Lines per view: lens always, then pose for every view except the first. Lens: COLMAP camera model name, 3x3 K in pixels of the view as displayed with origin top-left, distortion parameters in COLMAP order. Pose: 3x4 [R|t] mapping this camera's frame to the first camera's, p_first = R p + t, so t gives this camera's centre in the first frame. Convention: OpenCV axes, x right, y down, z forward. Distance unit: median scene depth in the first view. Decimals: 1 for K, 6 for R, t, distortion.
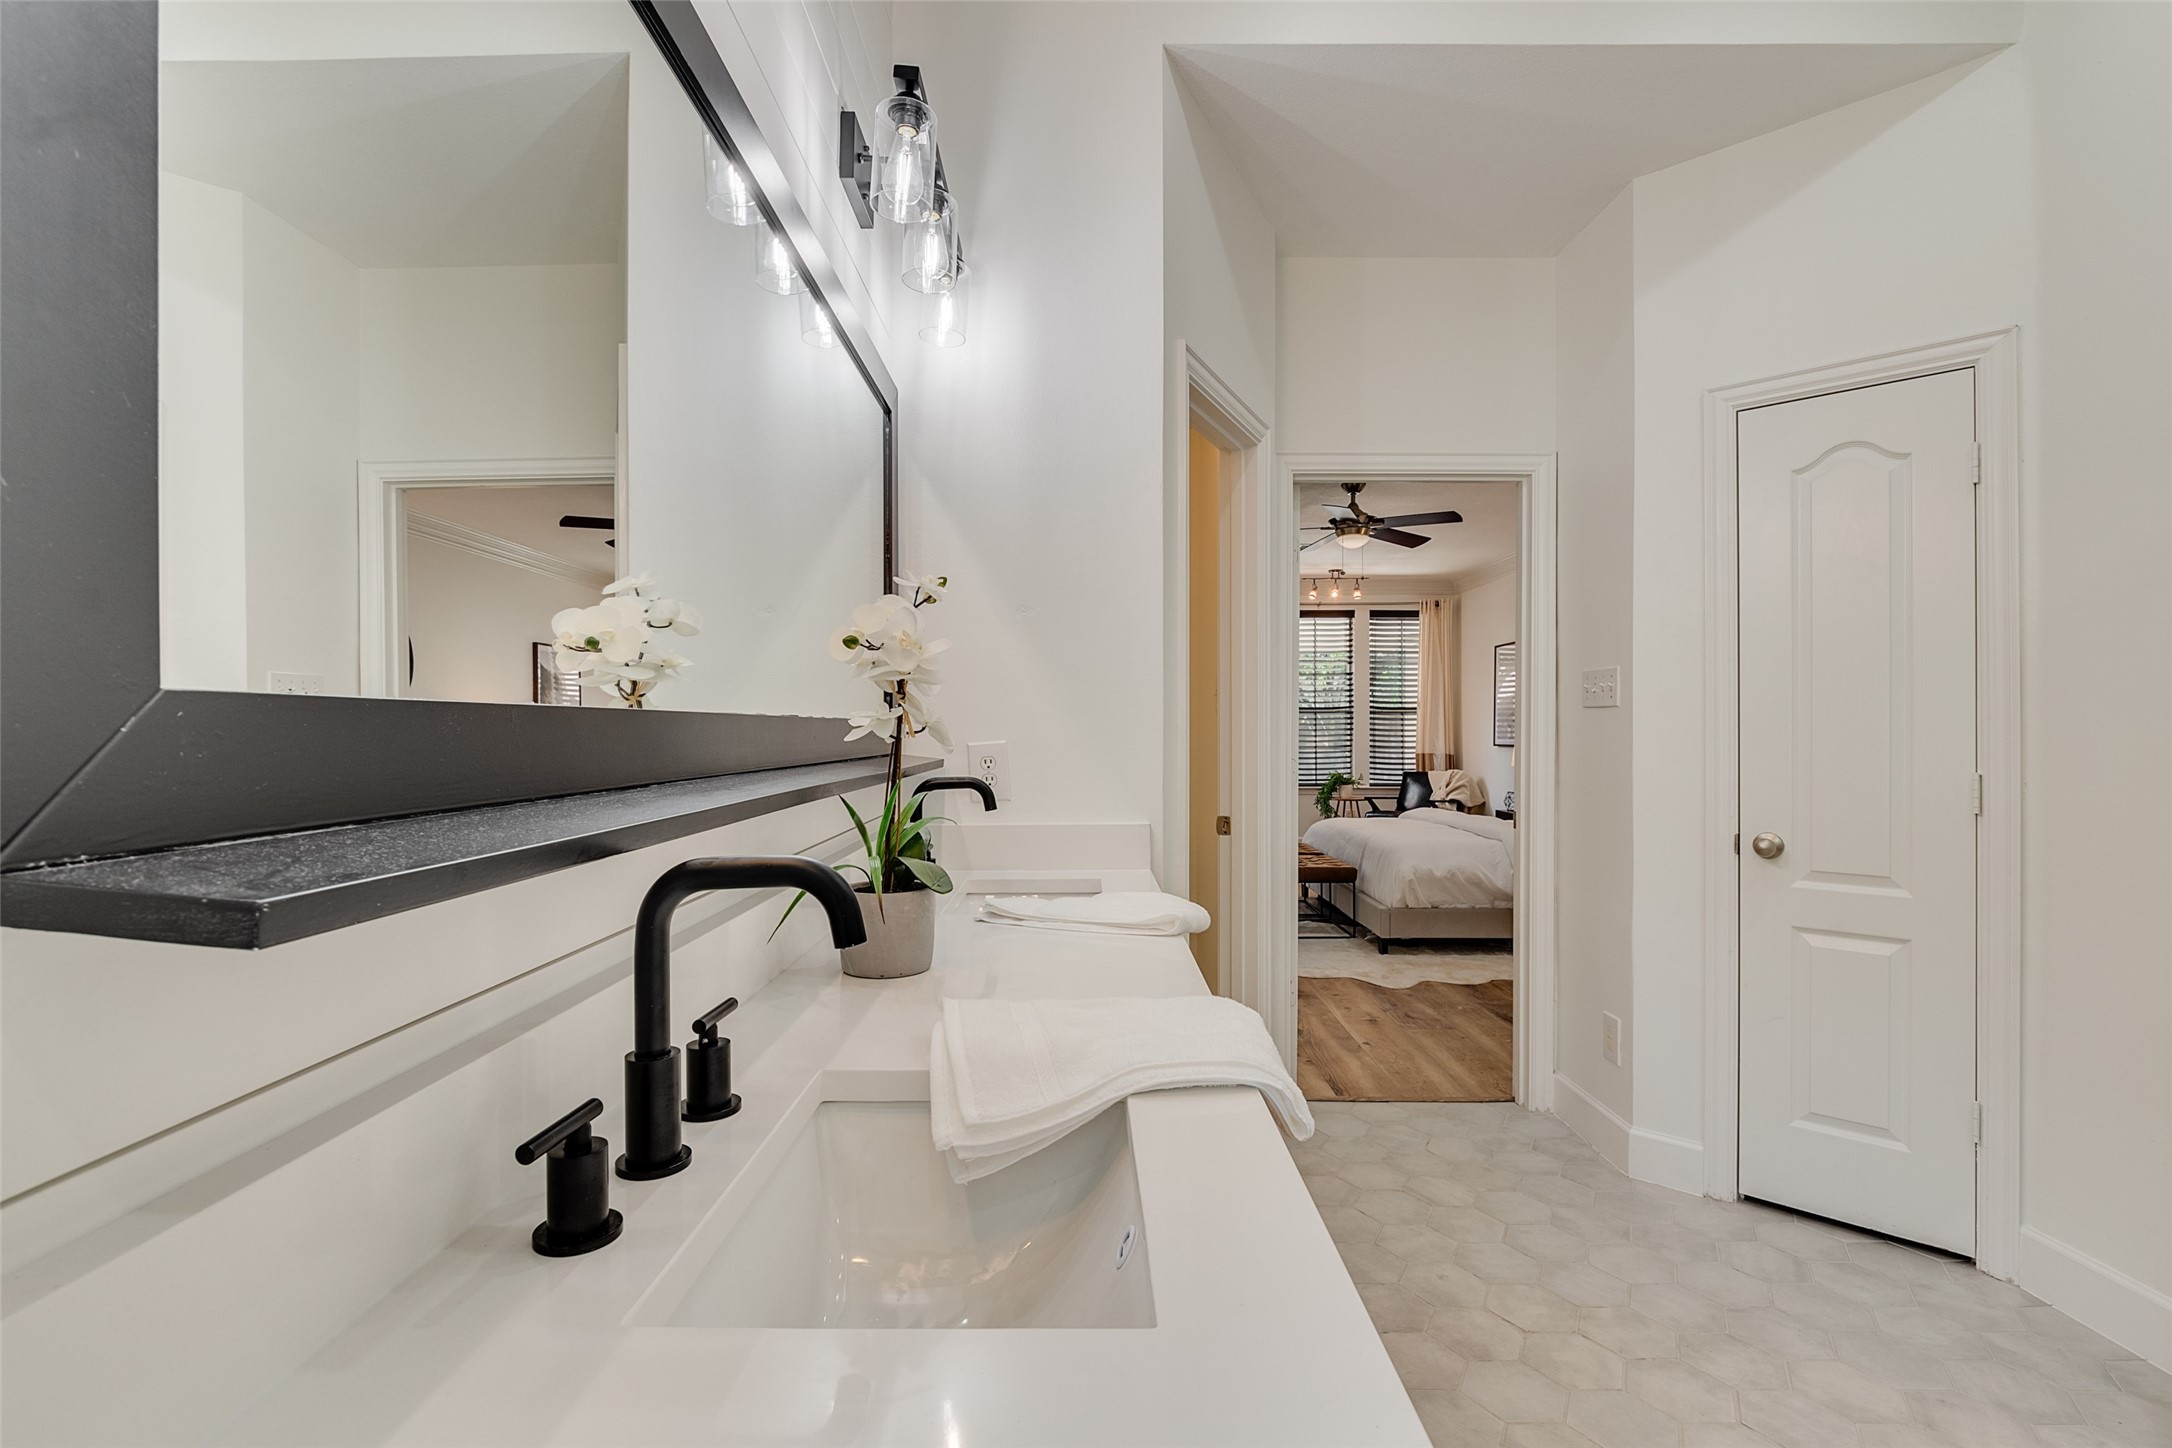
lens RADIAL K [[983.4, 0, 1074.7], [0, 983.4, 729.6], [0, 0, 1]] dist [0.022437, -0.000044]
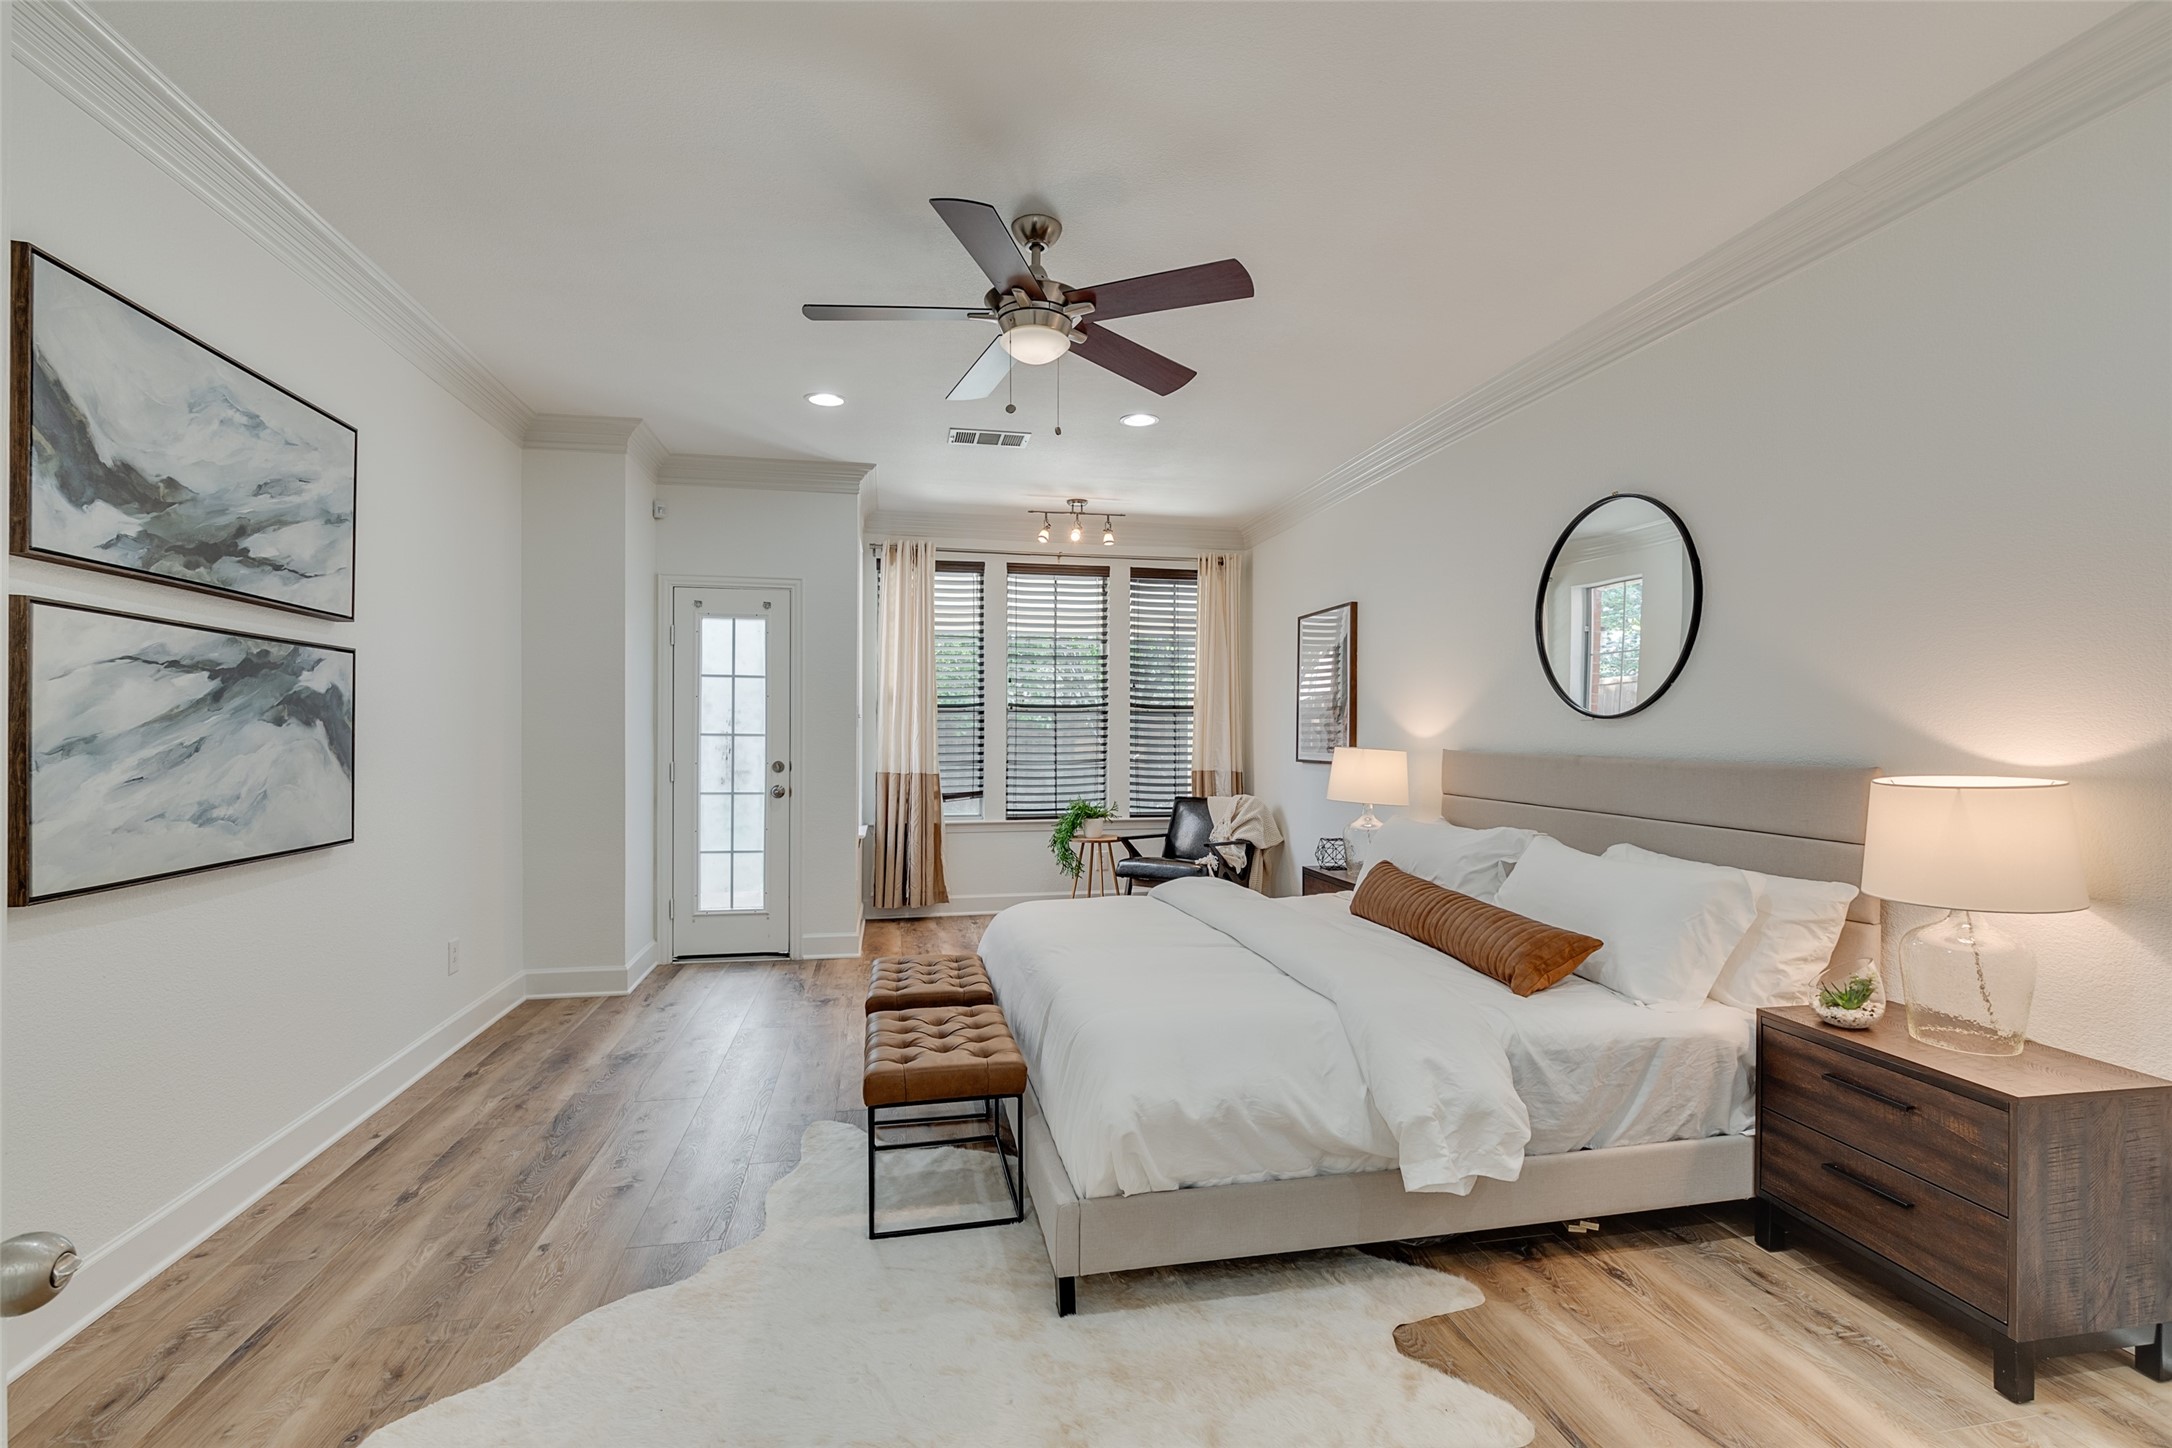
lens RADIAL K [[966.0, 0, 1087.5], [0, 966.0, 728.9], [0, 0, 1]] dist [-0.009931, -0.000859]
pose [[0.979449, 0.003347, 0.201665, 0.135113], [-0.003130, 0.999994, -0.001397, -0.004832], [-0.201669, 0.000737, 0.979453, 0.342660]]
